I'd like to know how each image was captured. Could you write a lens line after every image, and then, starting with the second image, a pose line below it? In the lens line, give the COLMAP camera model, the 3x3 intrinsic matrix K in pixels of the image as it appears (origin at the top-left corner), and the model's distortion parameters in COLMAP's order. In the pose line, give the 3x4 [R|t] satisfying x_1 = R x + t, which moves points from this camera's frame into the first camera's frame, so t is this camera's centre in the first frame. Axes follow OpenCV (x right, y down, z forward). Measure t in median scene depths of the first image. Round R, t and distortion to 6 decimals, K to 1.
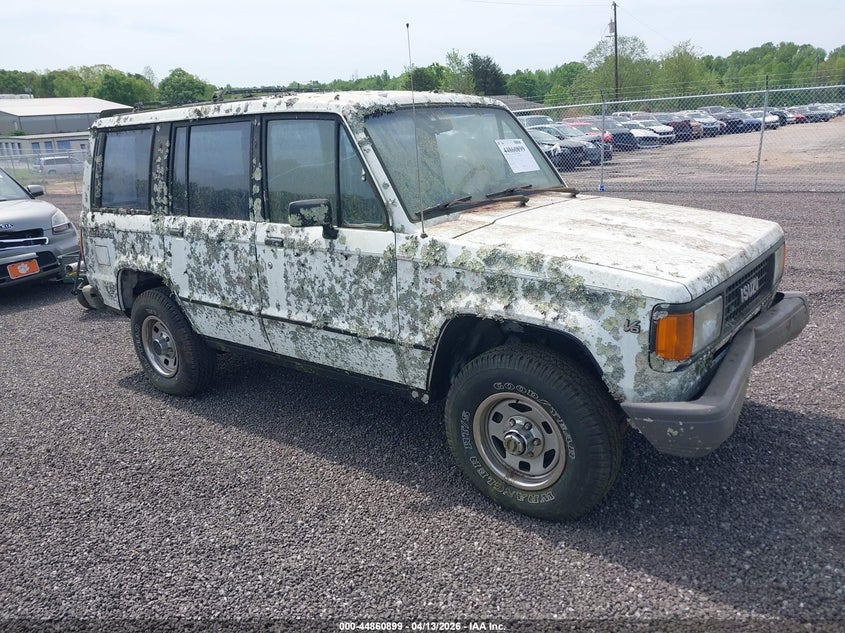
lens RADIAL K [[648.3, 0, 422.5], [0, 648.3, 316.5], [0, 0, 1]] dist [0.001850, -0.003599]
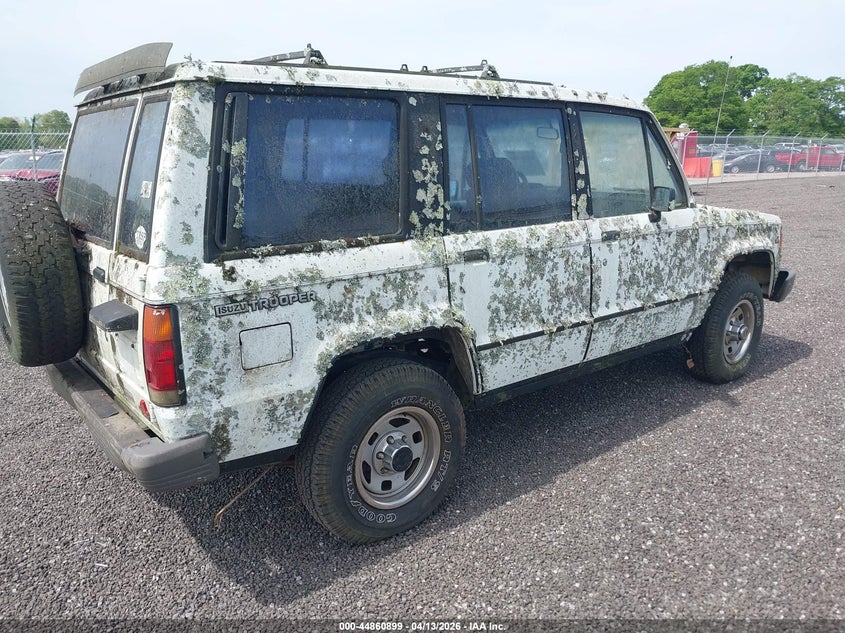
lens RADIAL K [[662.9, 0, 422.5], [0, 662.9, 316.5], [0, 0, 1]] dist [0.204701, -0.001427]
pose [[0.220083, -0.172020, 0.960194, -1.219672], [0.274953, 0.955358, 0.108133, -0.177760], [-0.935930, 0.240210, 0.257555, 0.982485]]
